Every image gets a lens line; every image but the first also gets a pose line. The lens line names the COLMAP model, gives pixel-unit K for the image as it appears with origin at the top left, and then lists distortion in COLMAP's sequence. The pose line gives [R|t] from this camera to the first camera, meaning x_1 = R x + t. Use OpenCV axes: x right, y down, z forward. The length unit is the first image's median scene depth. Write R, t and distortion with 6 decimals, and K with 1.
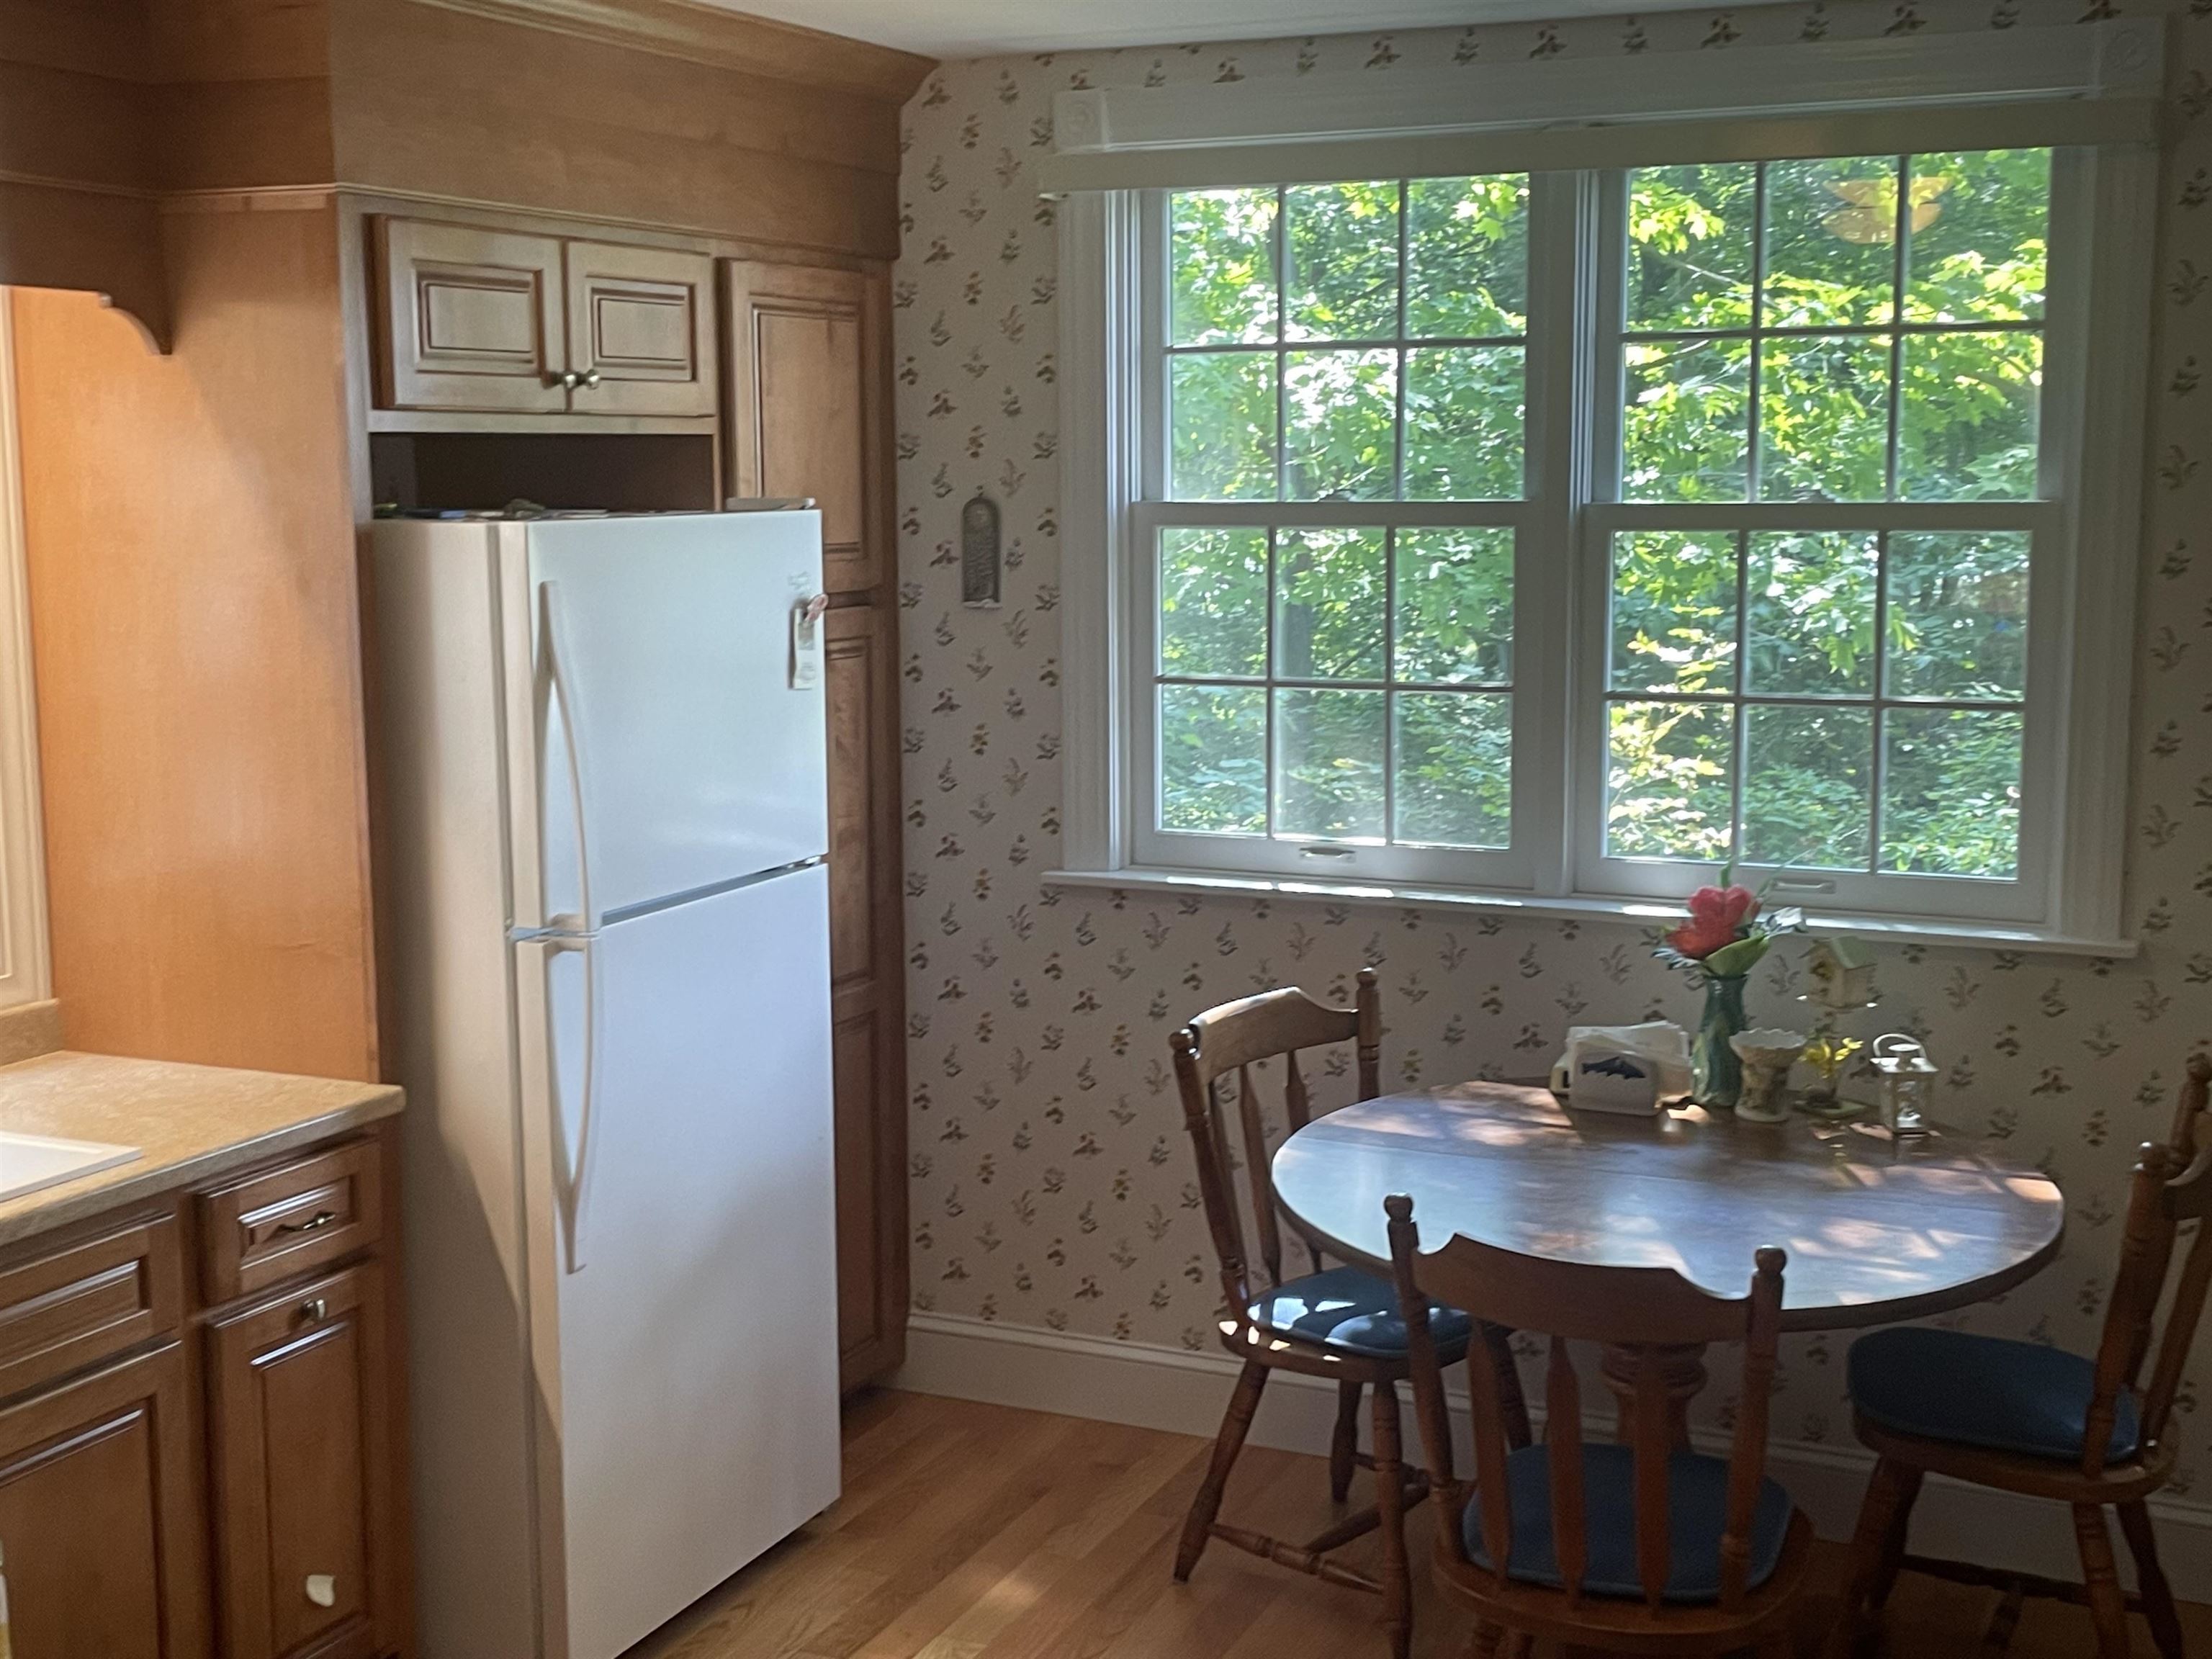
lens RADIAL K [[2741.8, 0, 1078.1], [0, 2741.8, 819.7], [0, 0, 1]] dist [0.098749, -0.023927]
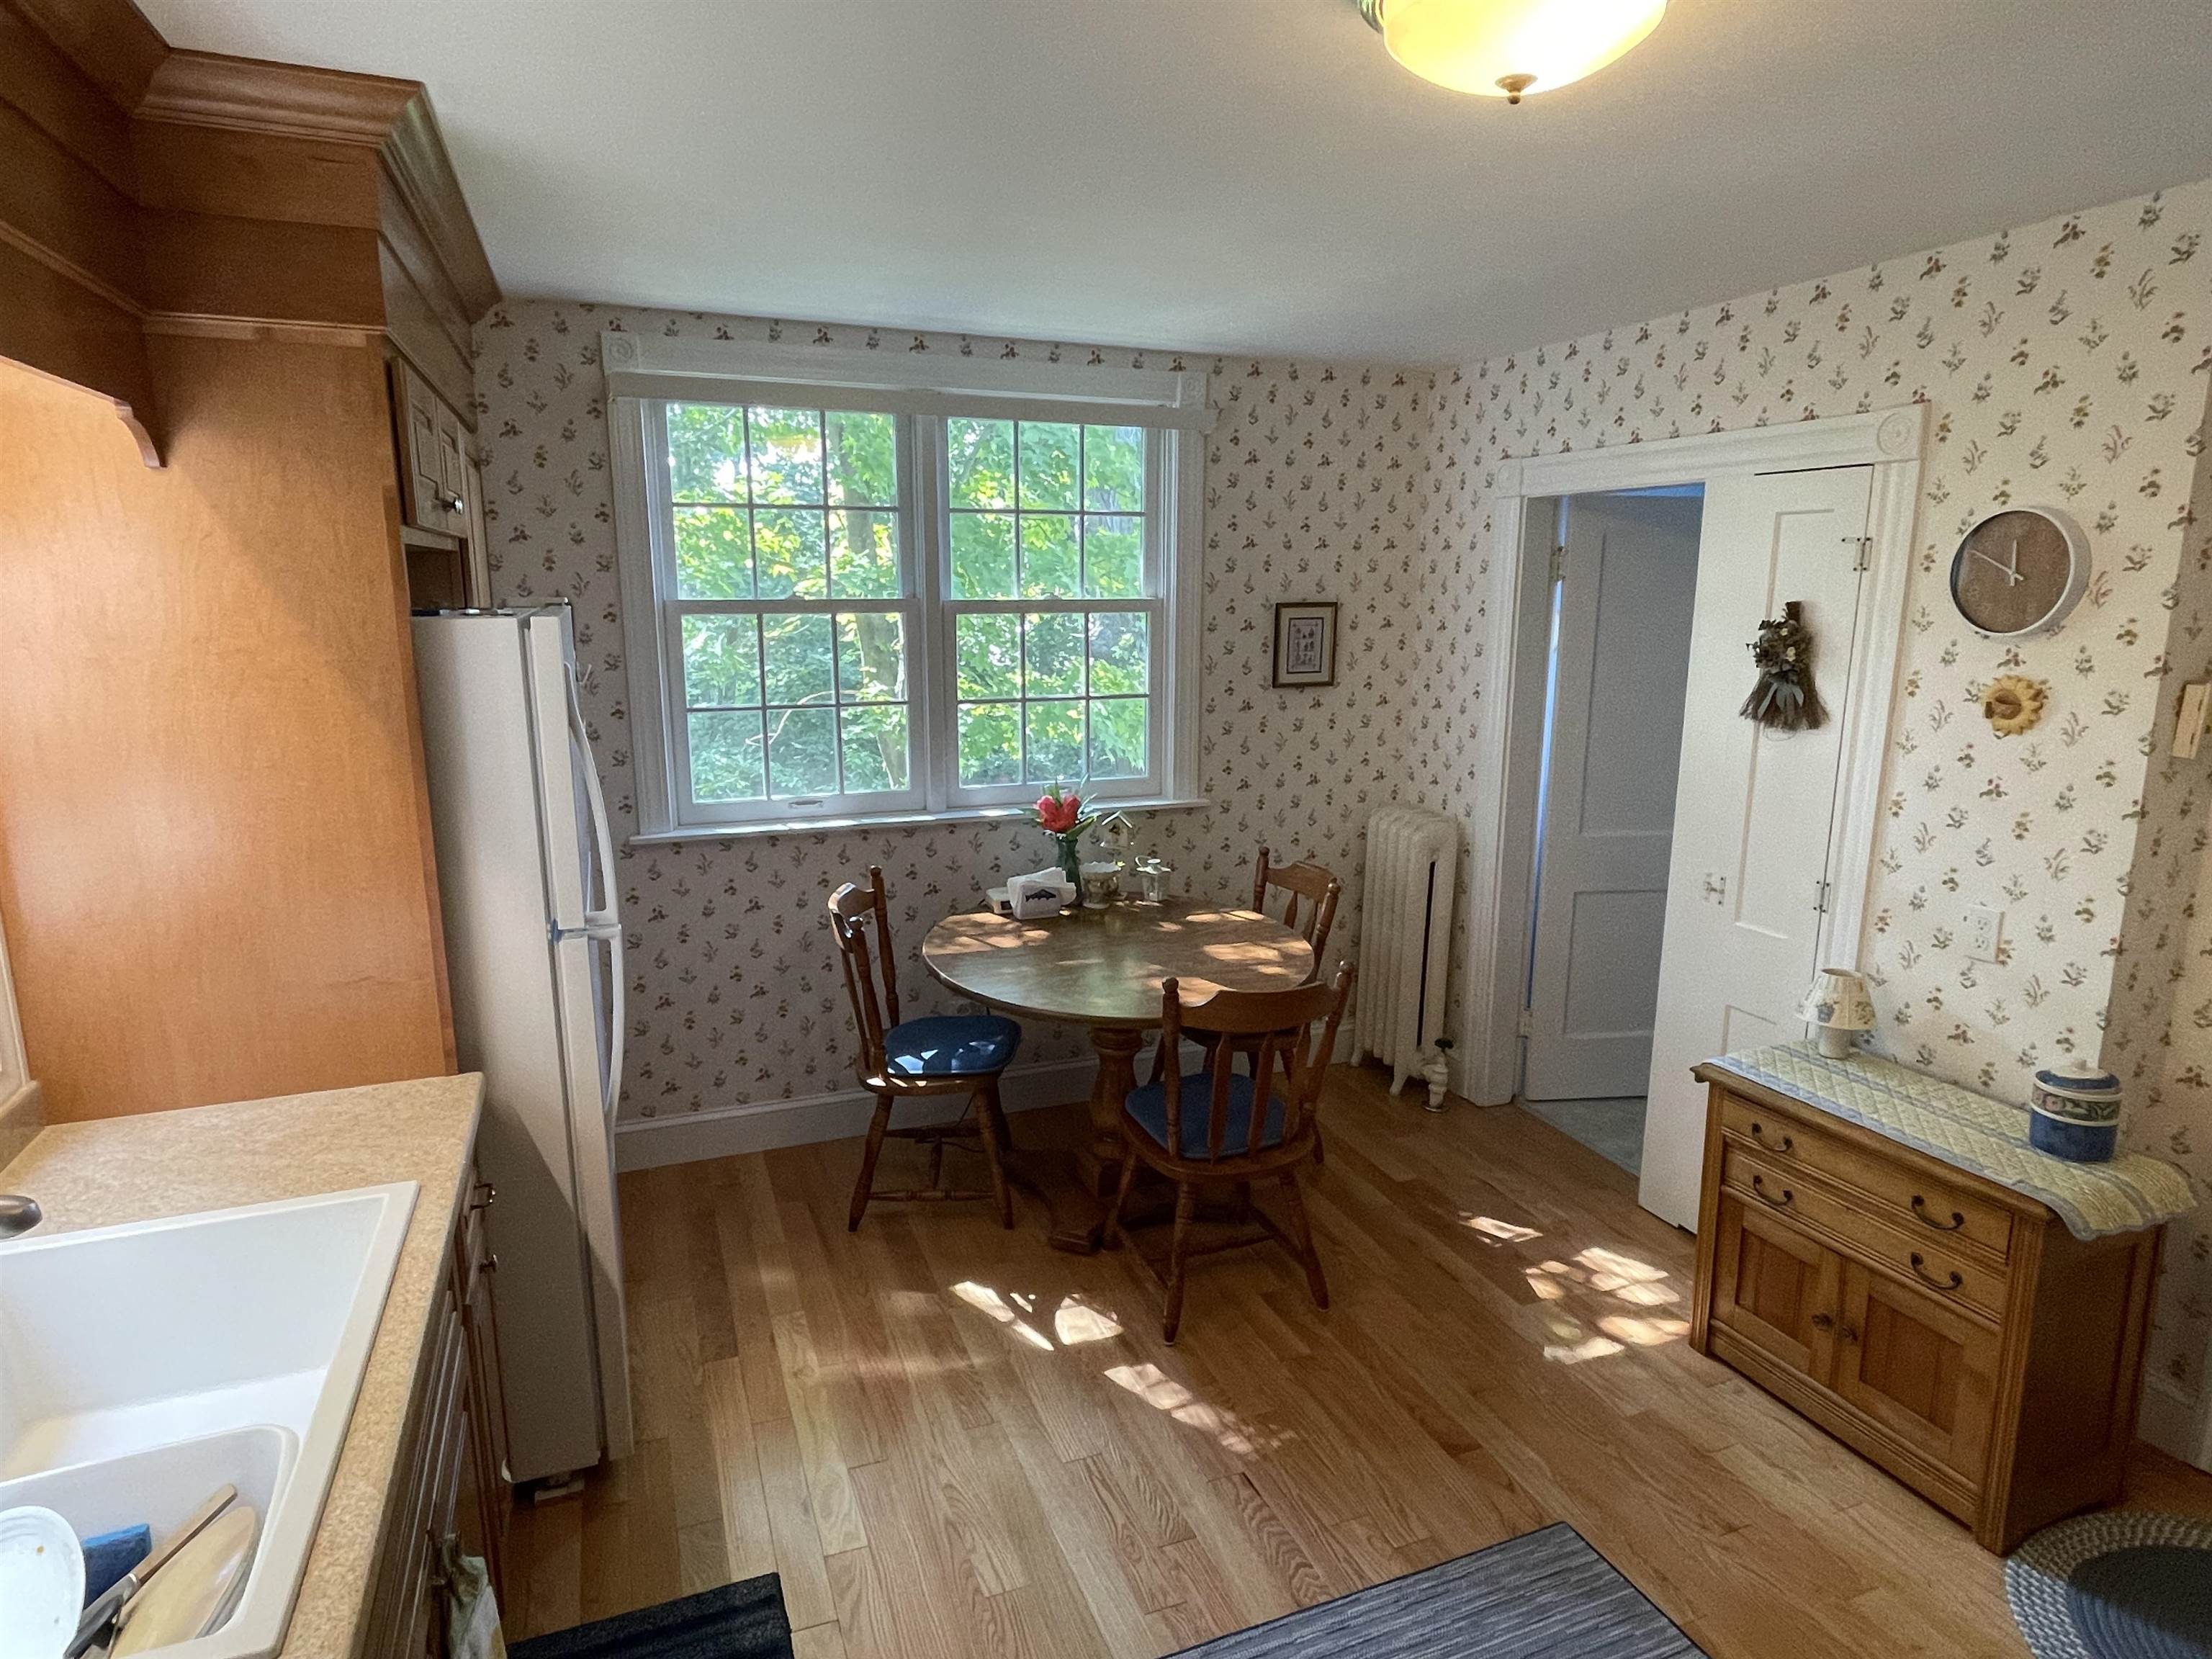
lens RADIAL K [[1258.9, 0, 1106.0], [0, 1258.9, 829.5], [0, 0, 1]] dist [-0.002423, -0.000550]
pose [[0.687890, -0.134502, 0.713244, -0.381030], [0.087937, 0.990885, 0.102048, -0.039832], [-0.720469, -0.007477, 0.693447, 0.342923]]
